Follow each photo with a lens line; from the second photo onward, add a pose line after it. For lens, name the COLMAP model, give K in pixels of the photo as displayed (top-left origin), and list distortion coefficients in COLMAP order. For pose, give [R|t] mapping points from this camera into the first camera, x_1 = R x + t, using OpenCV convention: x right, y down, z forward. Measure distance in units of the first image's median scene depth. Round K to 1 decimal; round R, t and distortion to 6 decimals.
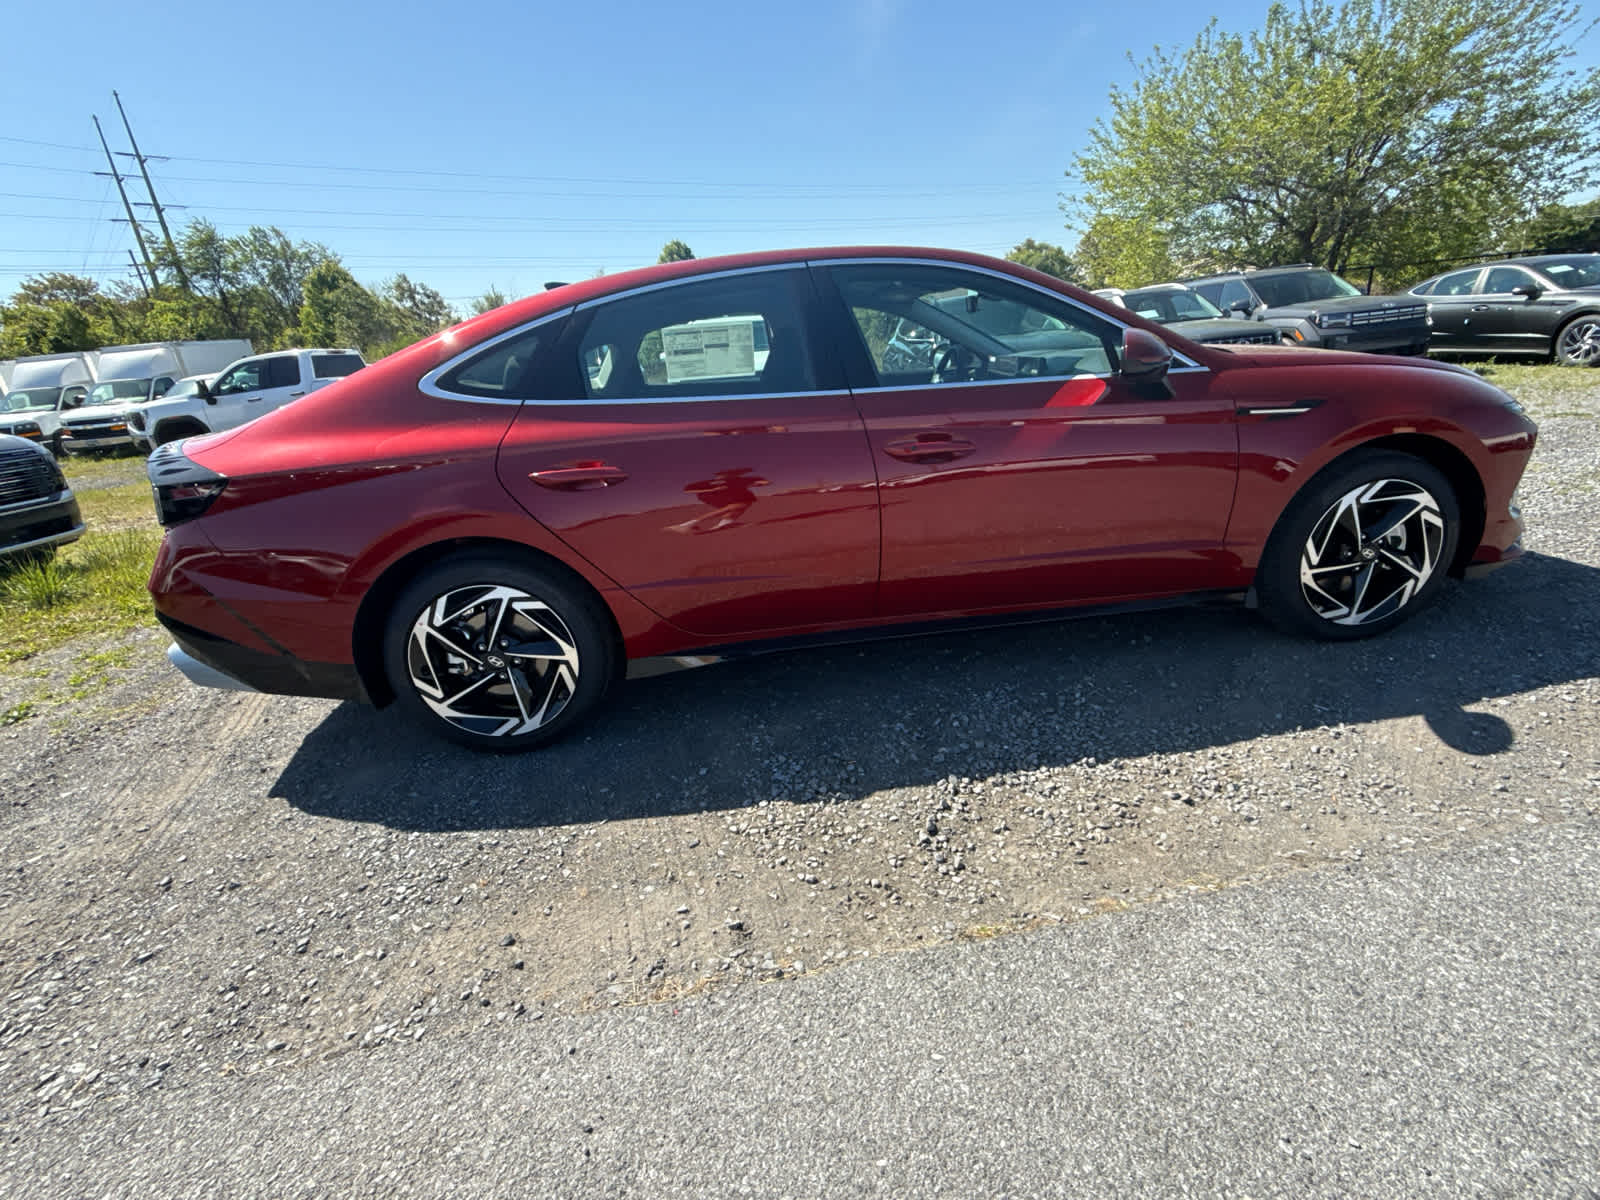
lens RADIAL K [[714.1, 0, 800.0], [0, 714.1, 600.0], [0, 0, 1]] dist [0.000479, -0.000278]
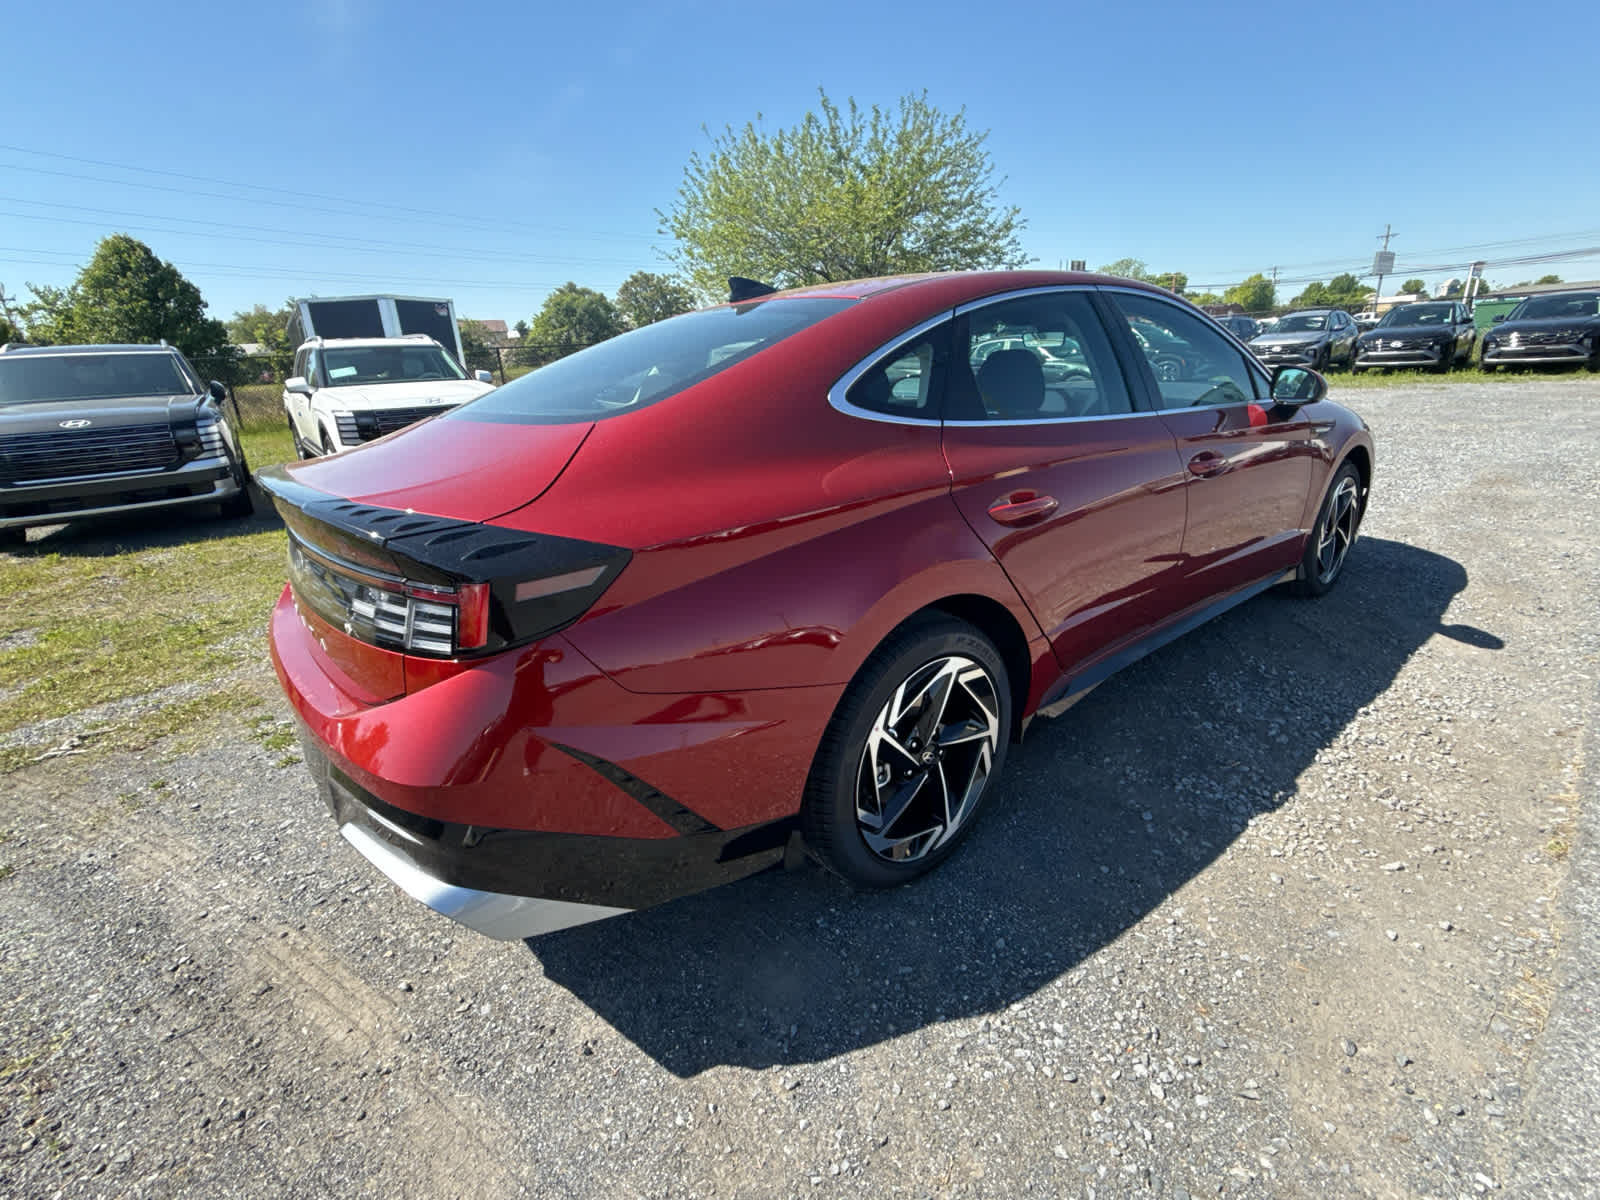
lens RADIAL K [[725.1, 0, 800.0], [0, 725.1, 600.0], [0, 0, 1]] dist [0.000740, 0.000139]
pose [[0.831549, -0.132136, 0.539505, -0.926039], [0.162555, 0.986659, -0.008896, -0.095124], [-0.531133, 0.095097, 0.841935, 0.399210]]
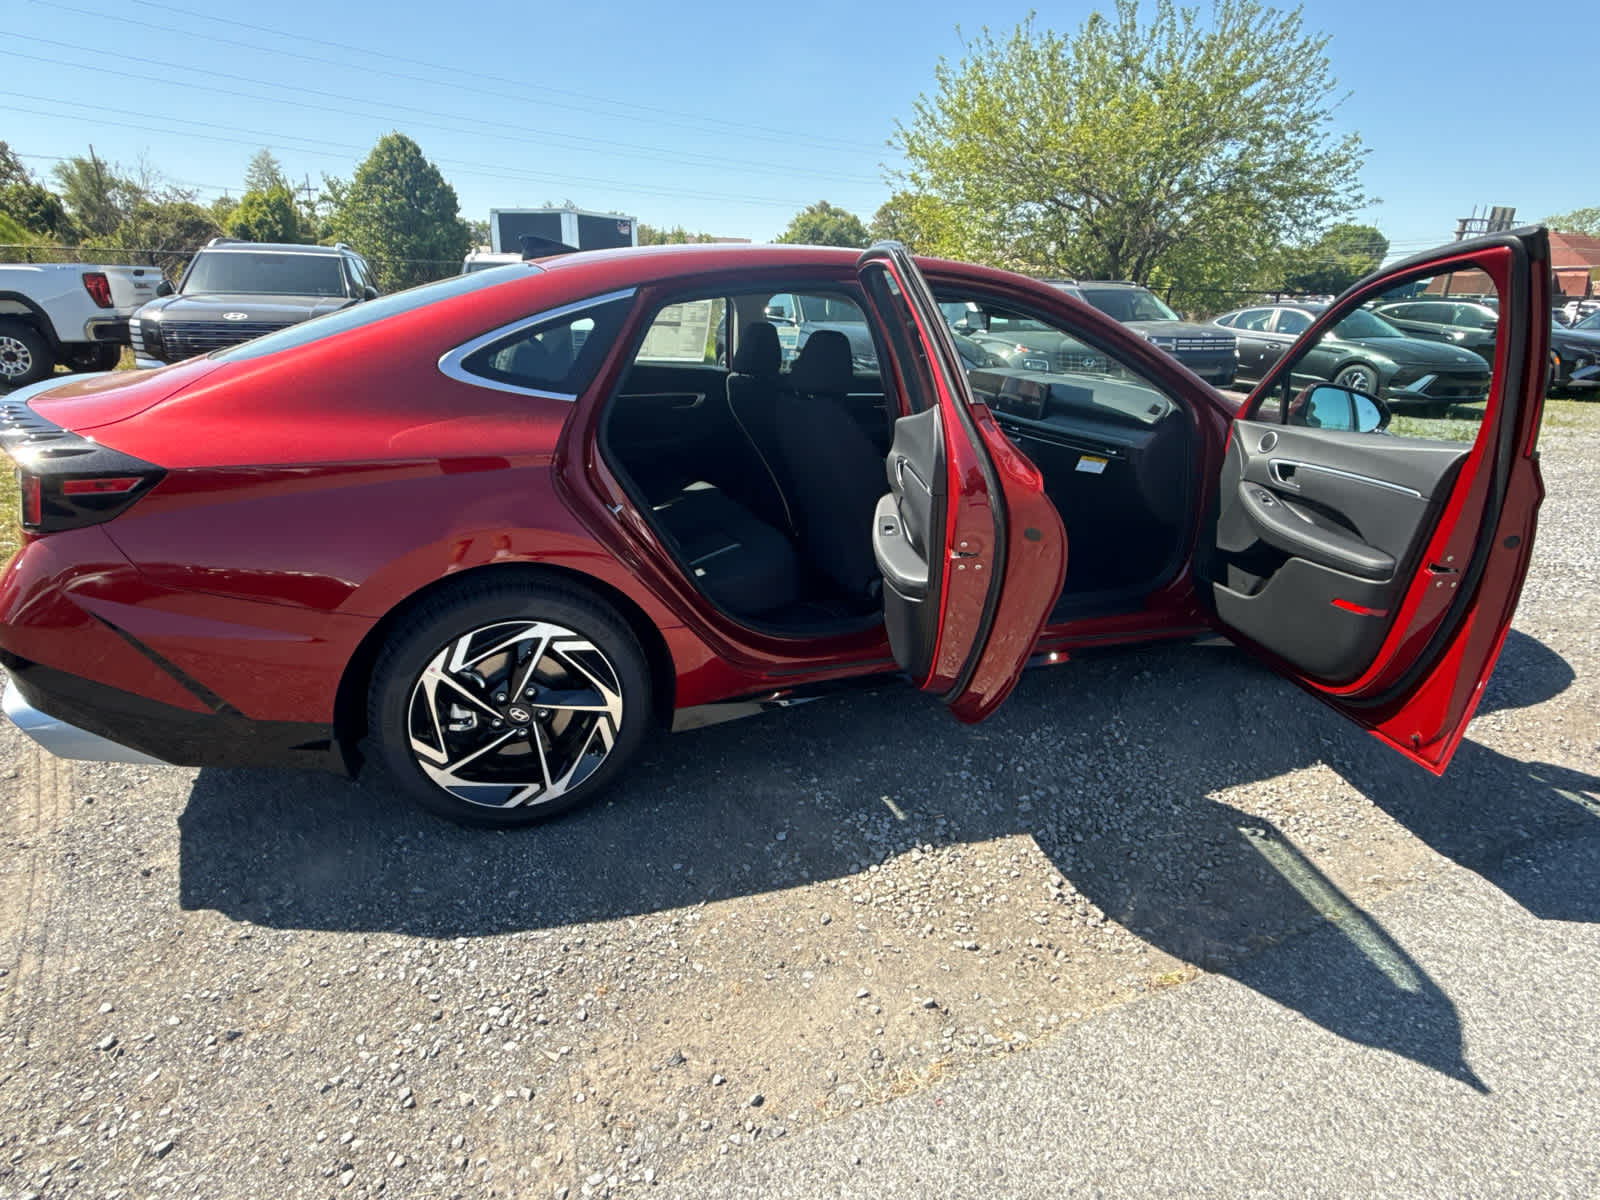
lens RADIAL K [[853.7, 0, 800.0], [0, 853.7, 600.0], [0, 0, 1]] dist [0.001797, -0.001431]
pose [[0.955330, 0.018185, 0.294981, -0.405424], [-0.015976, 0.999823, -0.009895, -0.037660], [-0.295109, 0.004740, 0.955452, -0.008601]]
